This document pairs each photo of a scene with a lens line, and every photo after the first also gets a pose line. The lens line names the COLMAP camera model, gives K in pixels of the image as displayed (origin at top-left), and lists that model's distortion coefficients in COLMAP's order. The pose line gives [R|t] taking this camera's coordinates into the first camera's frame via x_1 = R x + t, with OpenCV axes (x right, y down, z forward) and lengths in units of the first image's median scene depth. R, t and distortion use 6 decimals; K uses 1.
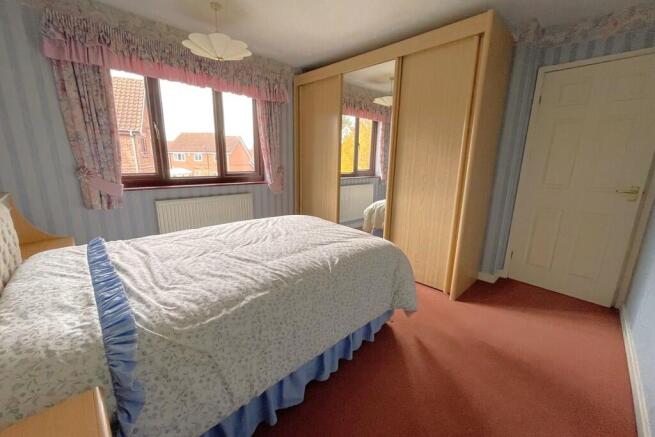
lens RADIAL K [[266.6, 0, 323.5], [0, 266.6, 216.9], [0, 0, 1]] dist [-0.015689, -0.000210]
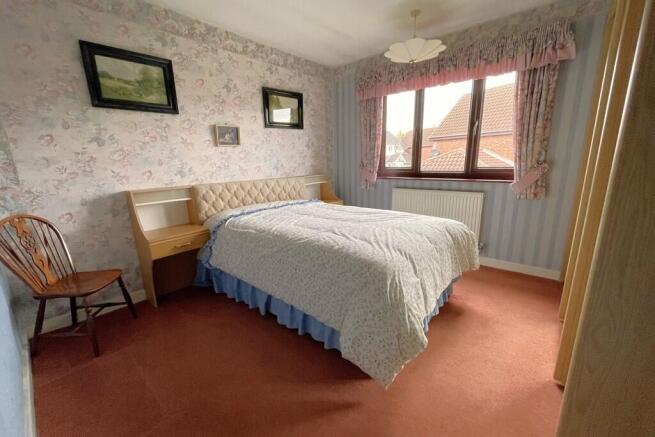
lens RADIAL K [[266.6, 0, 323.5], [0, 266.6, 216.9], [0, 0, 1]] dist [-0.015689, -0.000210]
pose [[0.078765, 0.192624, -0.978106, 0.627125], [-0.180358, 0.967717, 0.176054, -0.084519], [0.980442, 0.162542, 0.110963, 0.508878]]
